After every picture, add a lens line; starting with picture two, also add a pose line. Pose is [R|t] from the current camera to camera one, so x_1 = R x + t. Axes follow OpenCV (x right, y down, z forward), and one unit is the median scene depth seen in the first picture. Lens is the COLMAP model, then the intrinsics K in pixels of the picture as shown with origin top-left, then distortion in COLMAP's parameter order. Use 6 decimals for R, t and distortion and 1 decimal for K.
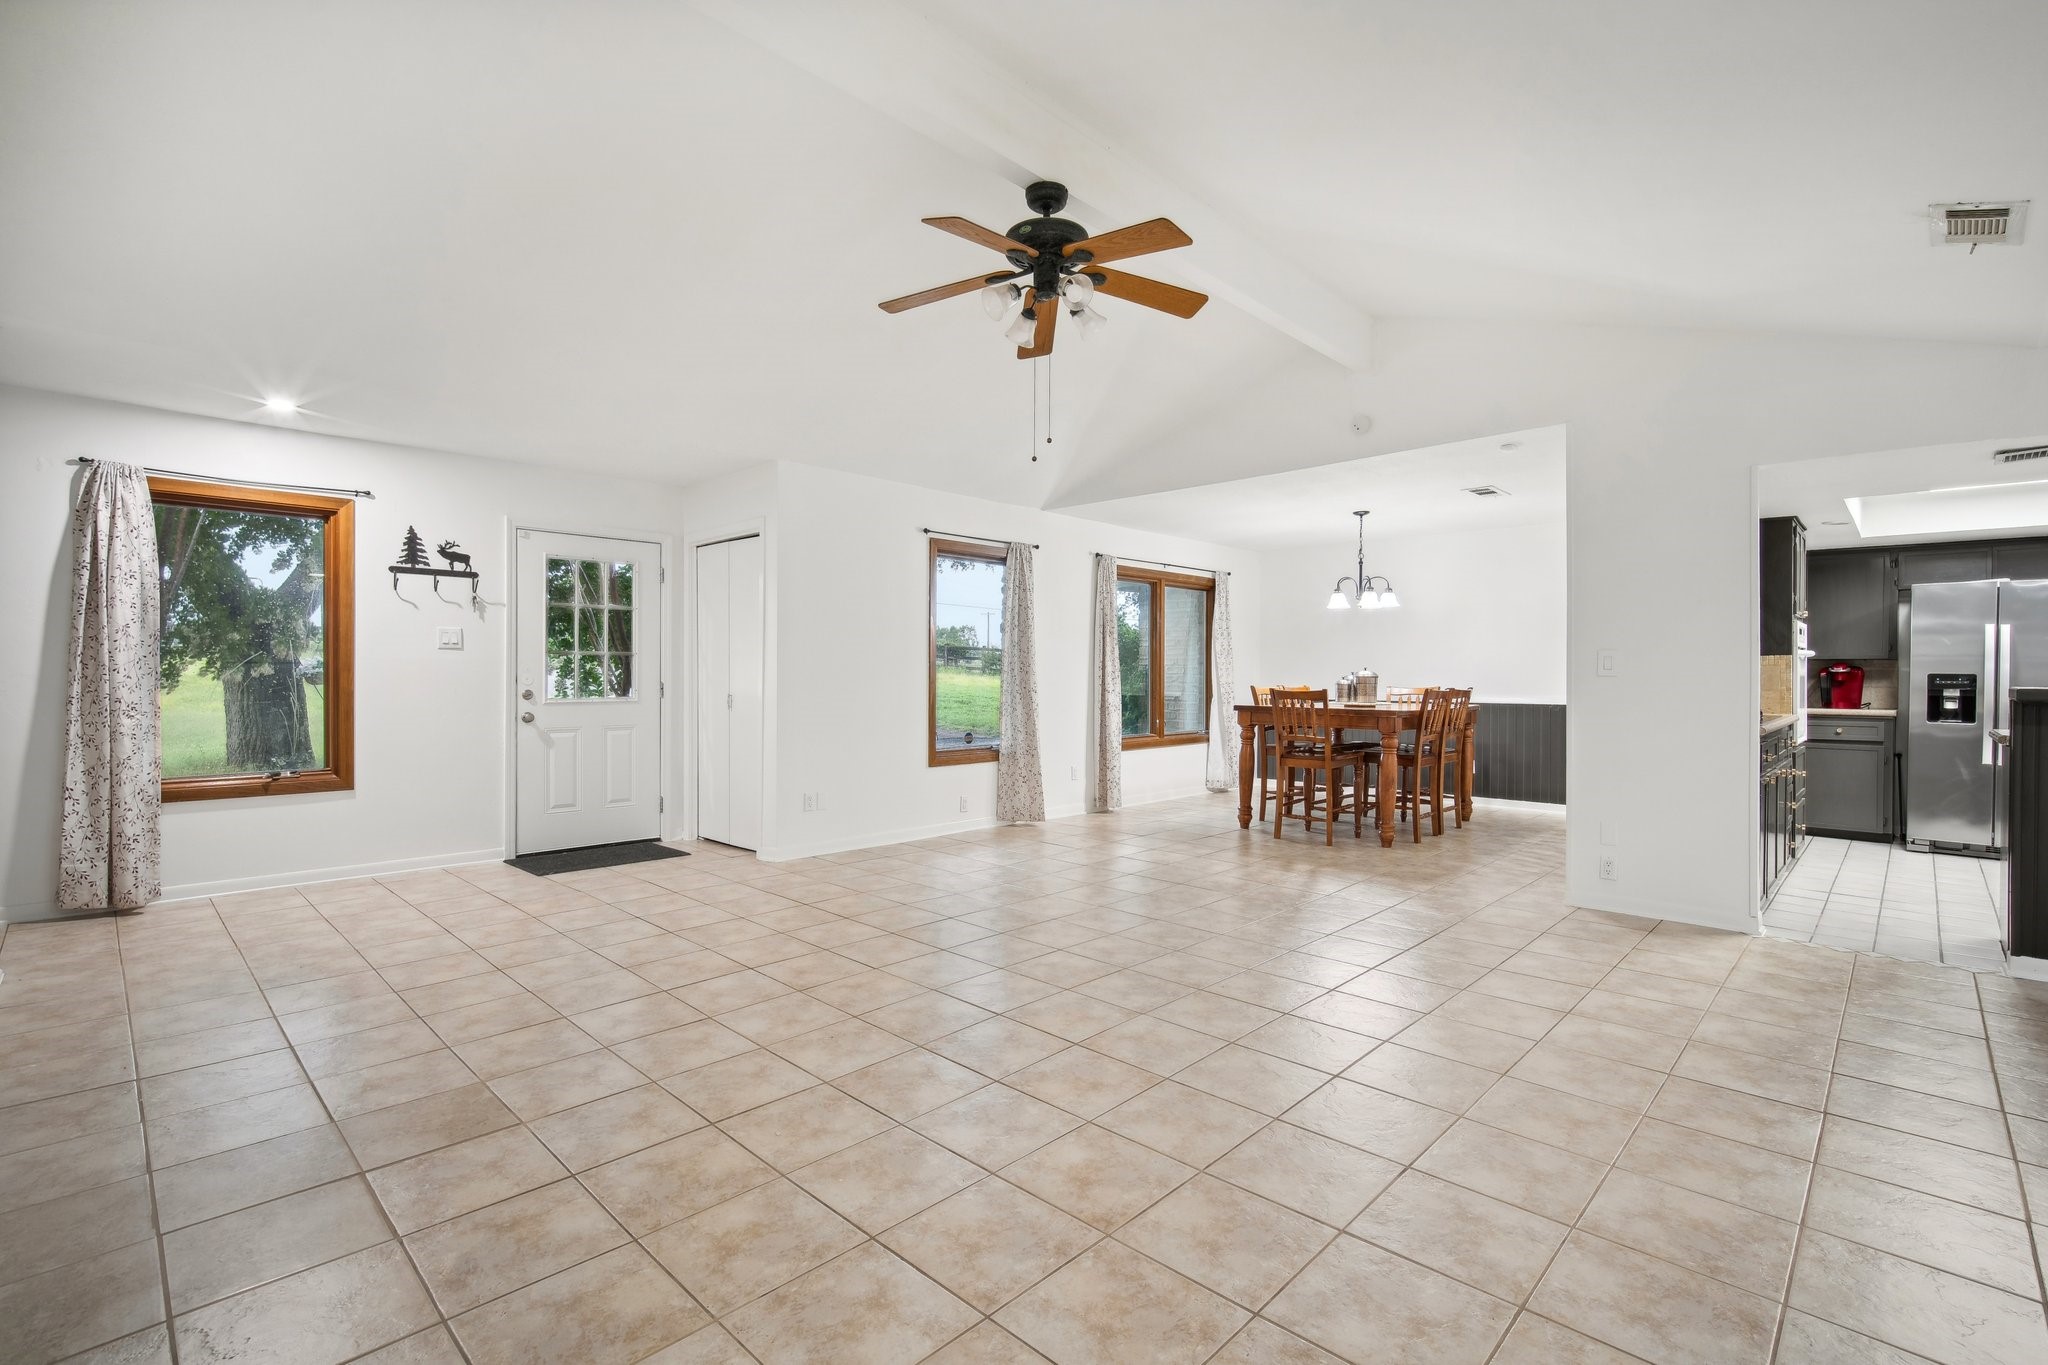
lens RADIAL K [[923.5, 0, 1018.6], [0, 923.5, 683.8], [0, 0, 1]] dist [-0.003302, 0.001094]
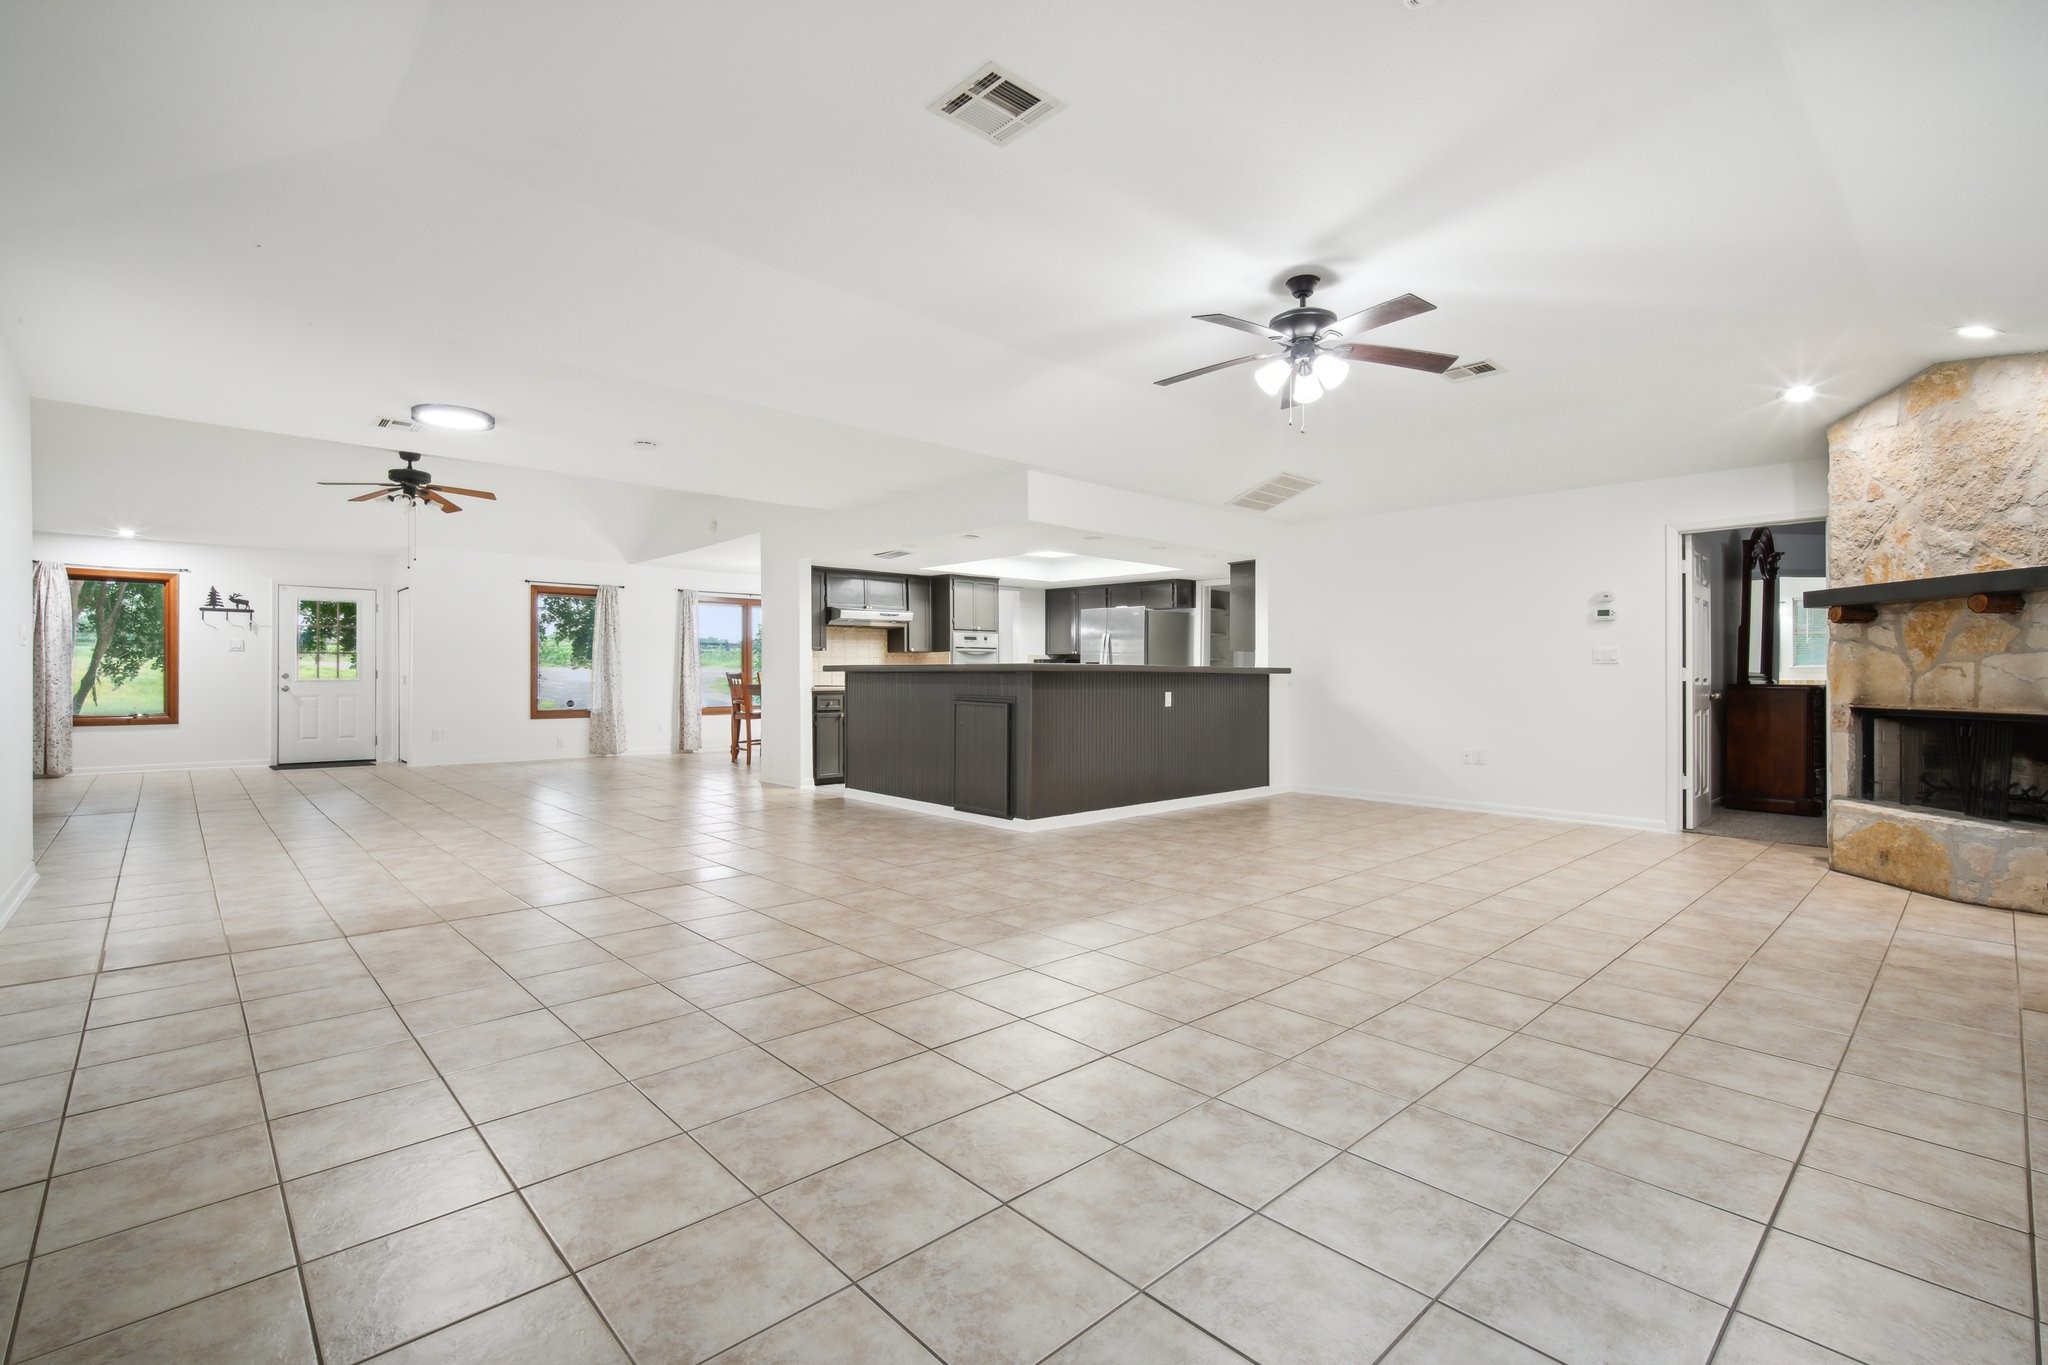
lens RADIAL K [[923.5, 0, 1012.4], [0, 923.5, 675.1], [0, 0, 1]] dist [-0.003302, 0.001094]
pose [[0.998835, -0.002214, -0.048198, 1.056910], [0.001709, 0.999943, -0.010499, 0.033884], [0.048219, 0.010405, 0.998783, -0.796792]]
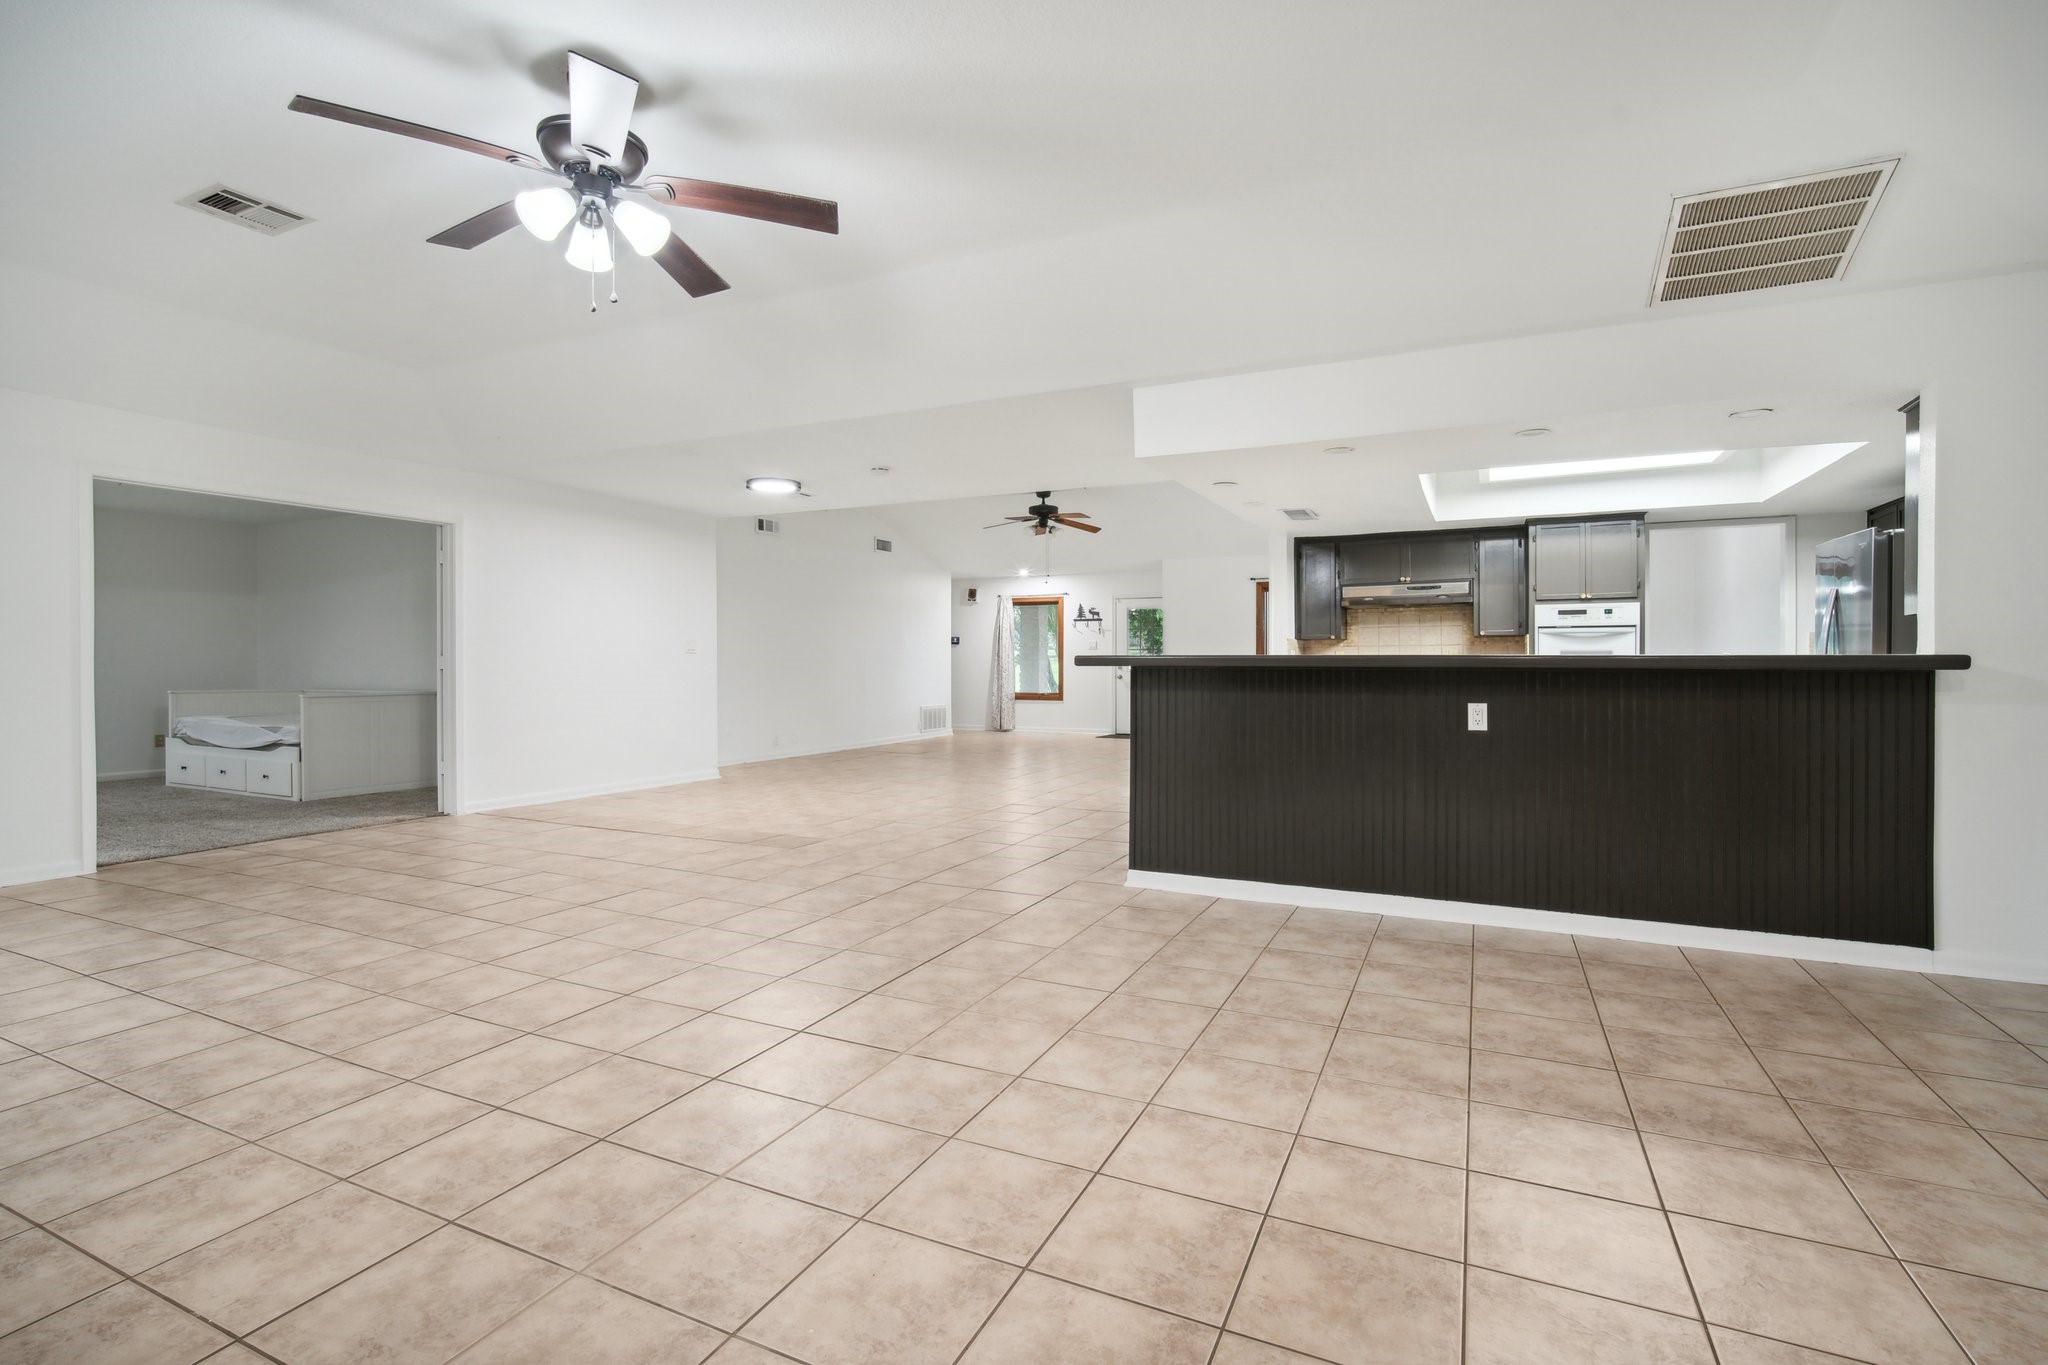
lens RADIAL K [[923.5, 0, 1036.9], [0, 923.5, 675.7], [0, 0, 1]] dist [-0.003302, 0.001094]
pose [[0.333905, 0.008687, -0.942567, 1.783942], [-0.009567, 0.999937, 0.005827, 0.022272], [0.942558, 0.007072, 0.333967, -0.003136]]
